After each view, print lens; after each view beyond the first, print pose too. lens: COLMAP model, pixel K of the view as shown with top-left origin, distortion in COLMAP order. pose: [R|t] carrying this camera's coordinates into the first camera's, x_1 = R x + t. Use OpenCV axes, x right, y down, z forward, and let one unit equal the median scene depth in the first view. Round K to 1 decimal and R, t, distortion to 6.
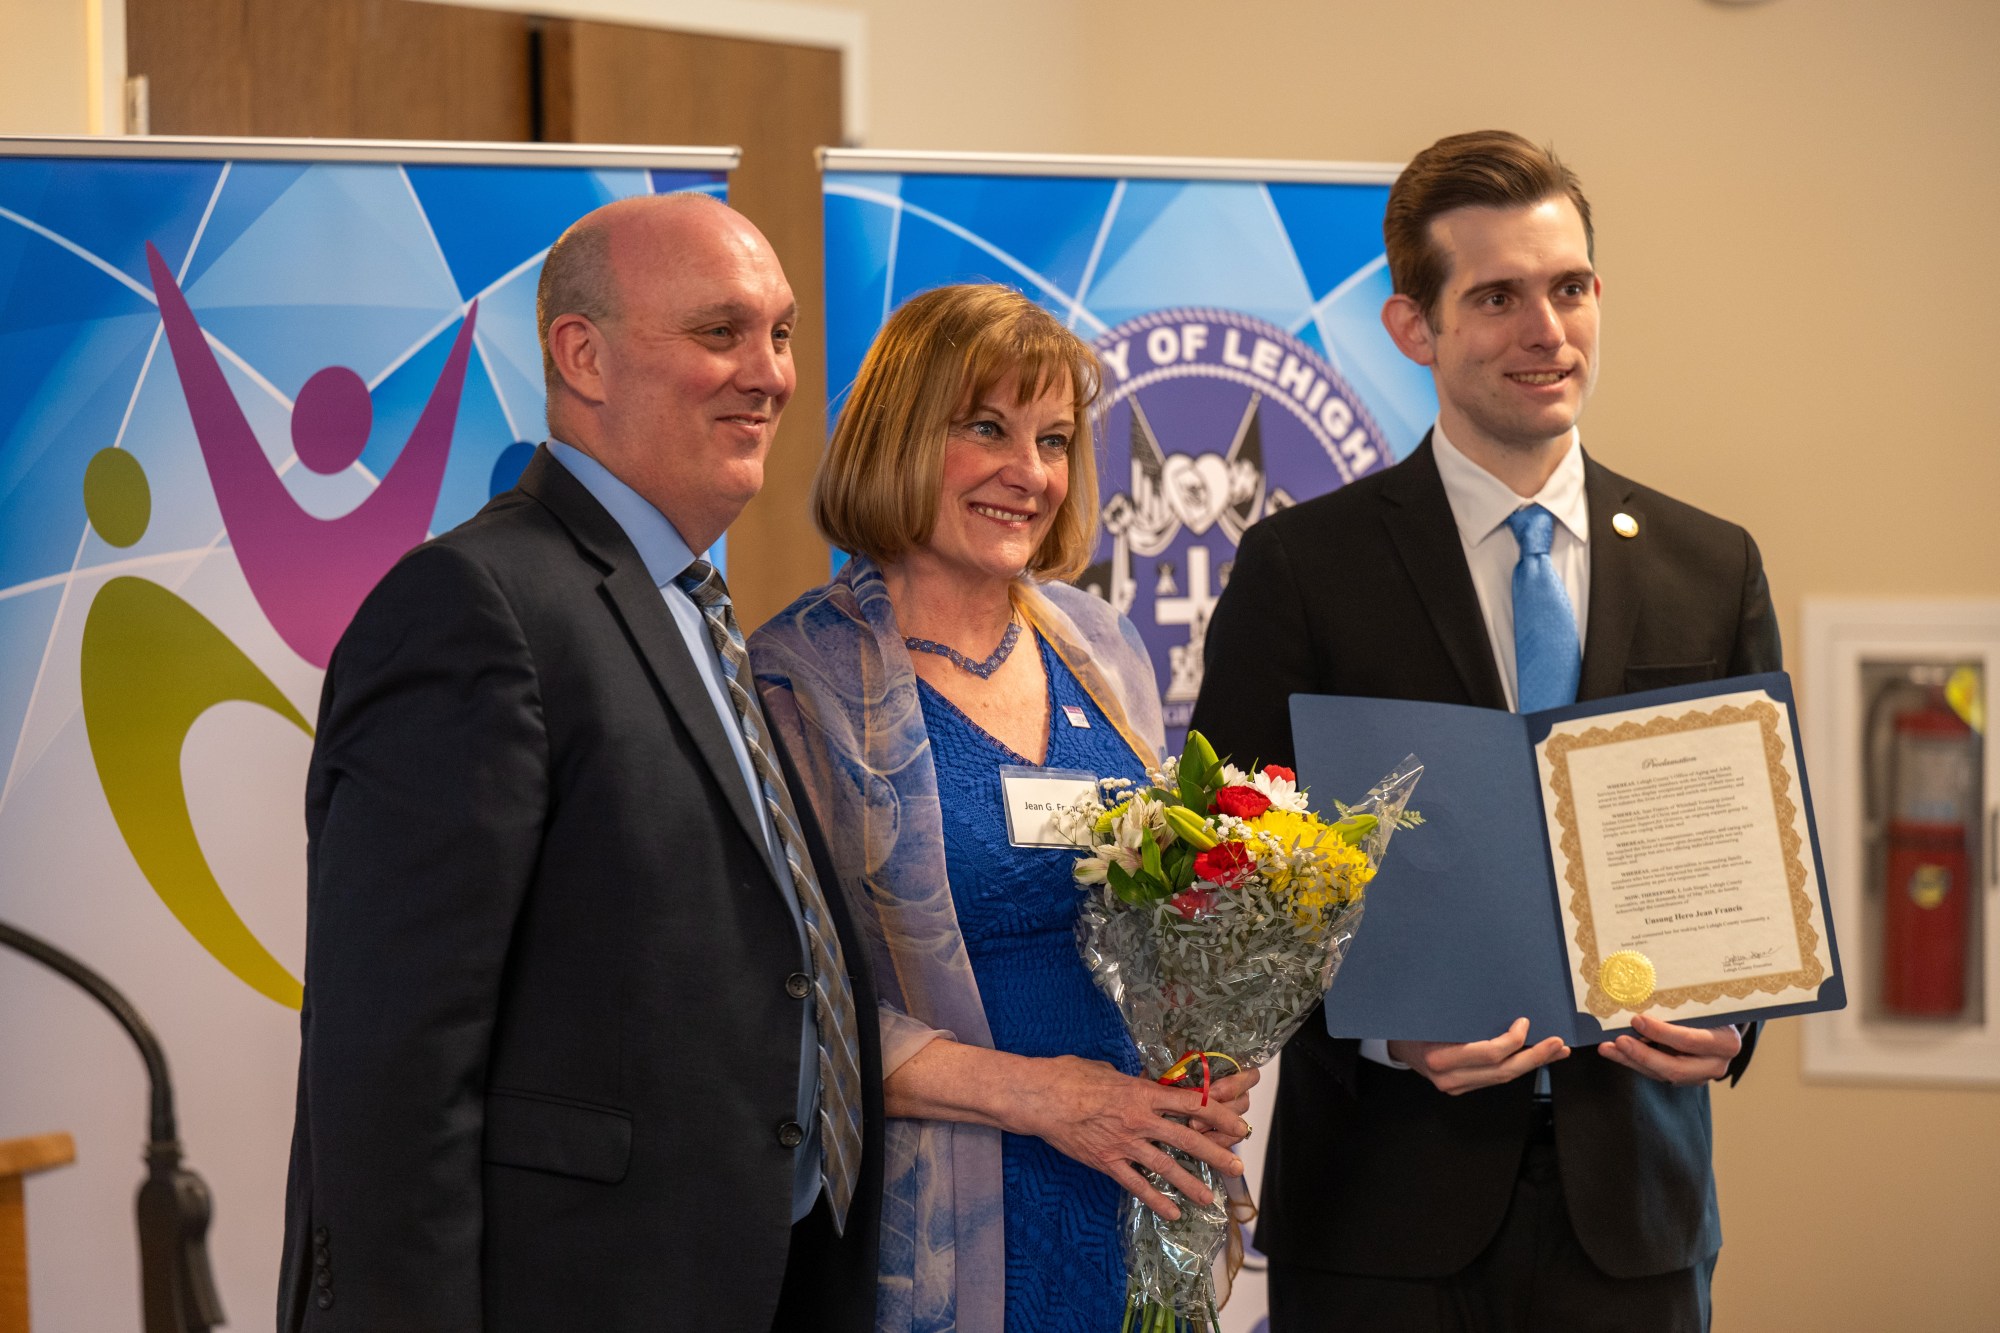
lens RADIAL K [[5704.8, 0, 919.2], [0, 5704.8, 729.8], [0, 0, 1]] dist [0.051793, -0.088517]
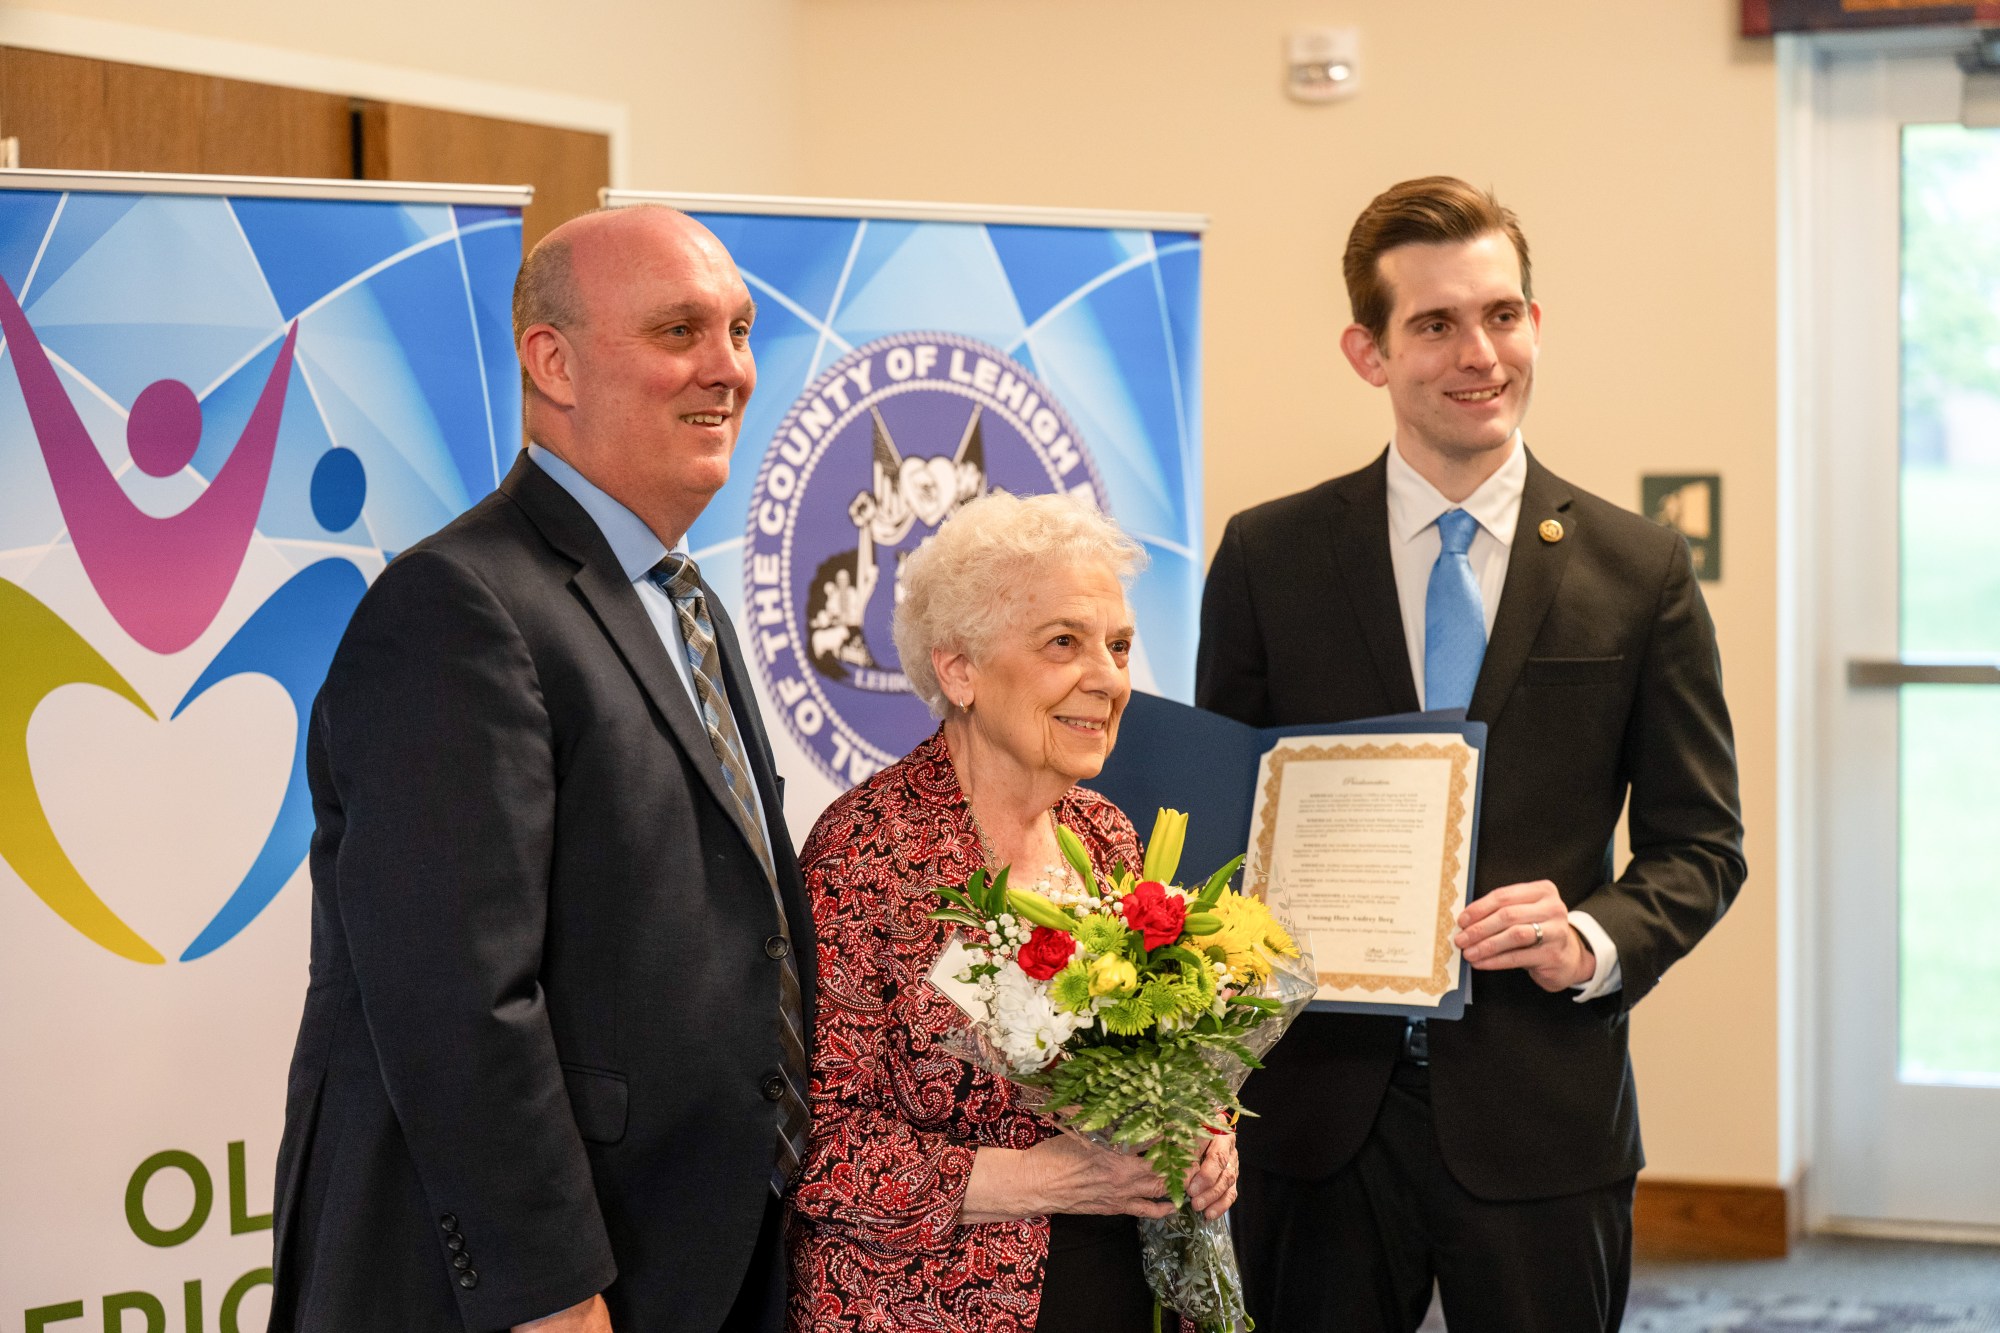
lens RADIAL K [[4006.7, 0, 1001.6], [0, 4006.7, 698.7], [0, 0, 1]] dist [-0.011079, 0.105945]
pose [[0.996140, -0.008408, 0.087370, -0.008376], [0.007517, 0.999916, 0.010524, -0.007627], [-0.087452, -0.009827, 0.996120, 0.185621]]
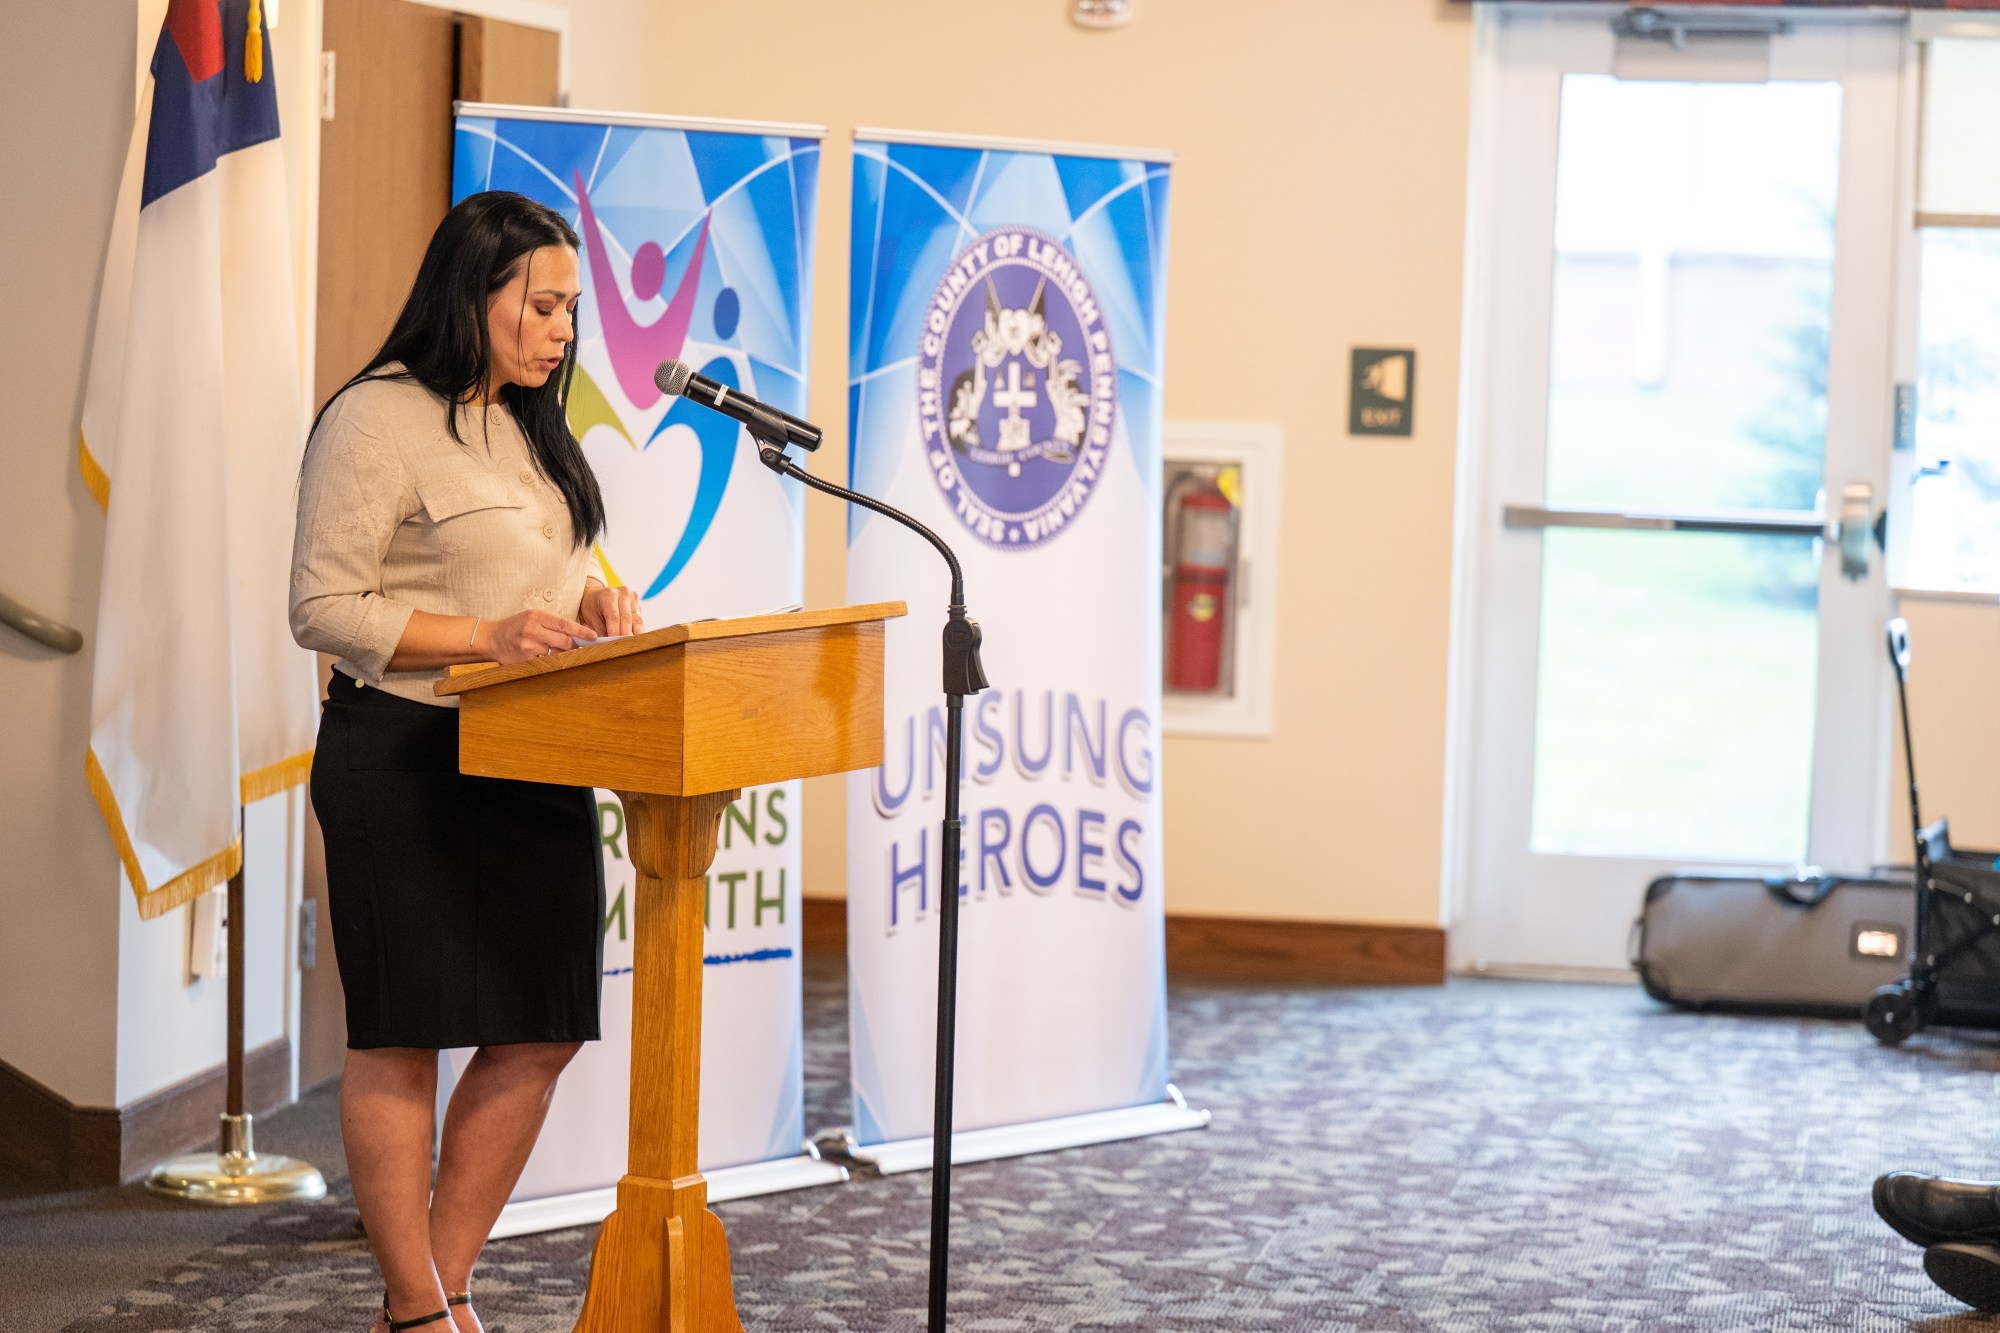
lens RADIAL K [[5229.0, 0, 1000.0], [0, 5229.0, 666.5], [0, 0, 1]] dist [0.002742, -0.247035]
pose [[0.967245, 0.023731, 0.252732, -0.357898], [-0.028194, 0.999504, 0.014052, 0.038469], [-0.252273, -0.020717, 0.967434, -0.546090]]
